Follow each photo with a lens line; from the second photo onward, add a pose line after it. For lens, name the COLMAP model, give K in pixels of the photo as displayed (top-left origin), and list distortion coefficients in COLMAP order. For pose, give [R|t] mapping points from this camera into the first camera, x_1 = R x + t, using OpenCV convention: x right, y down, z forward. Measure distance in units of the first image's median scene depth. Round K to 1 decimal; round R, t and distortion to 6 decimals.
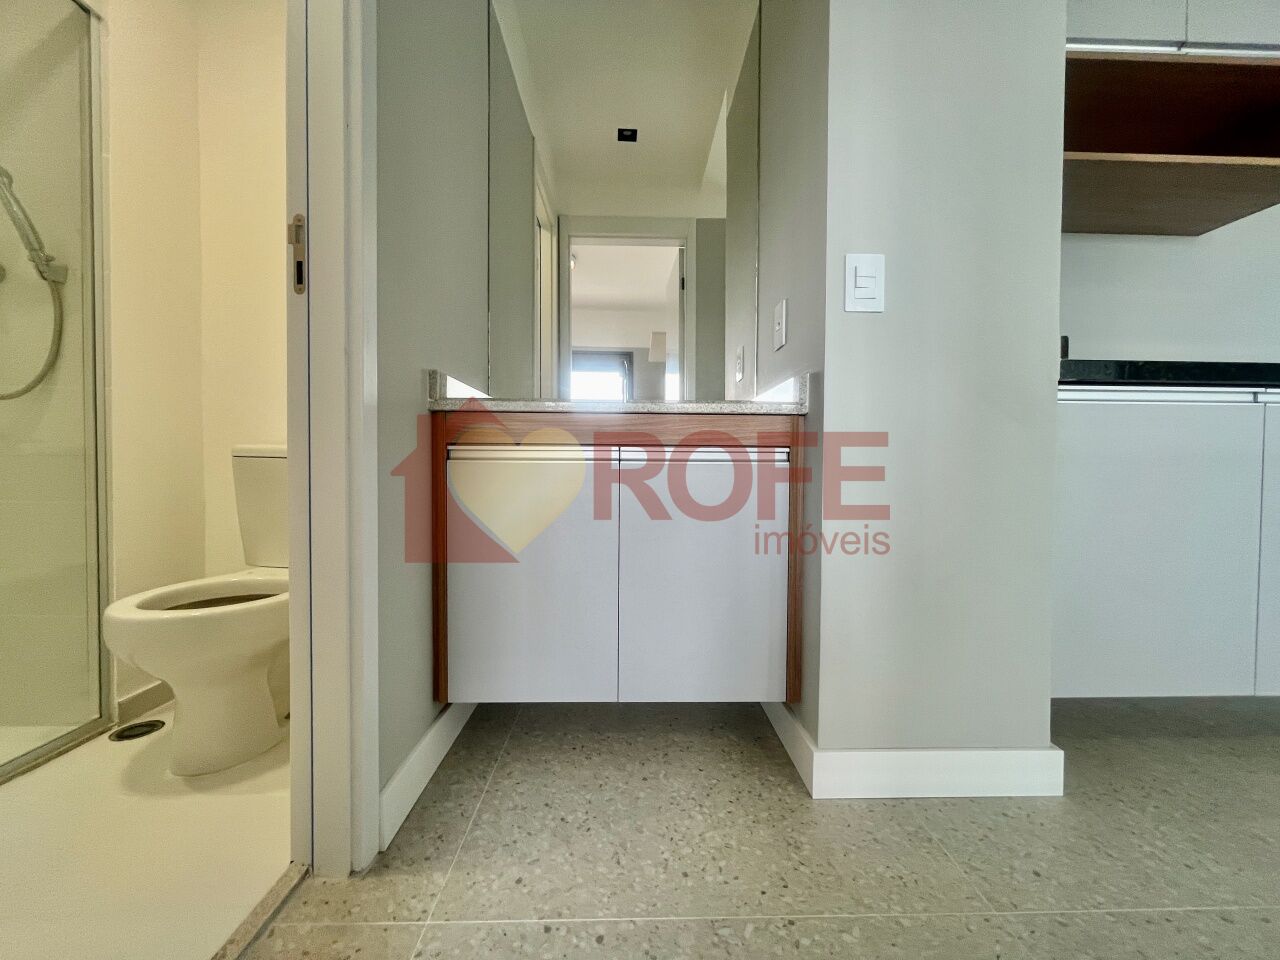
lens RADIAL K [[515.3, 0, 644.5], [0, 515.3, 476.1], [0, 0, 1]] dist [-0.002500, 0.000114]
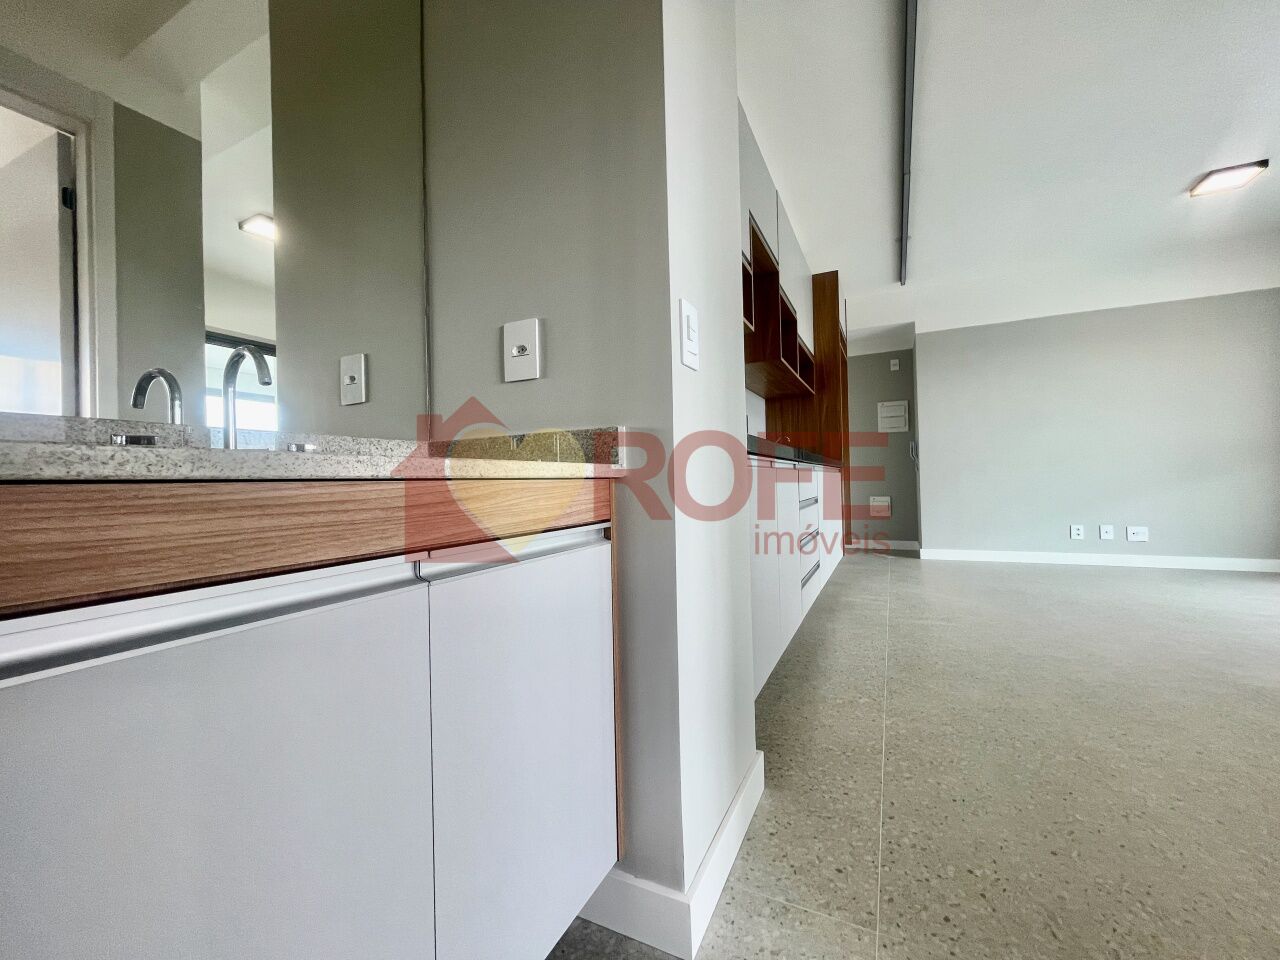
lens RADIAL K [[515.3, 0, 644.5], [0, 515.3, 476.1], [0, 0, 1]] dist [-0.002500, 0.000114]
pose [[0.464836, -0.007095, 0.885368, -0.401701], [0.046823, 0.998766, -0.016580, -0.116074], [-0.884158, 0.049162, 0.464595, 0.644347]]
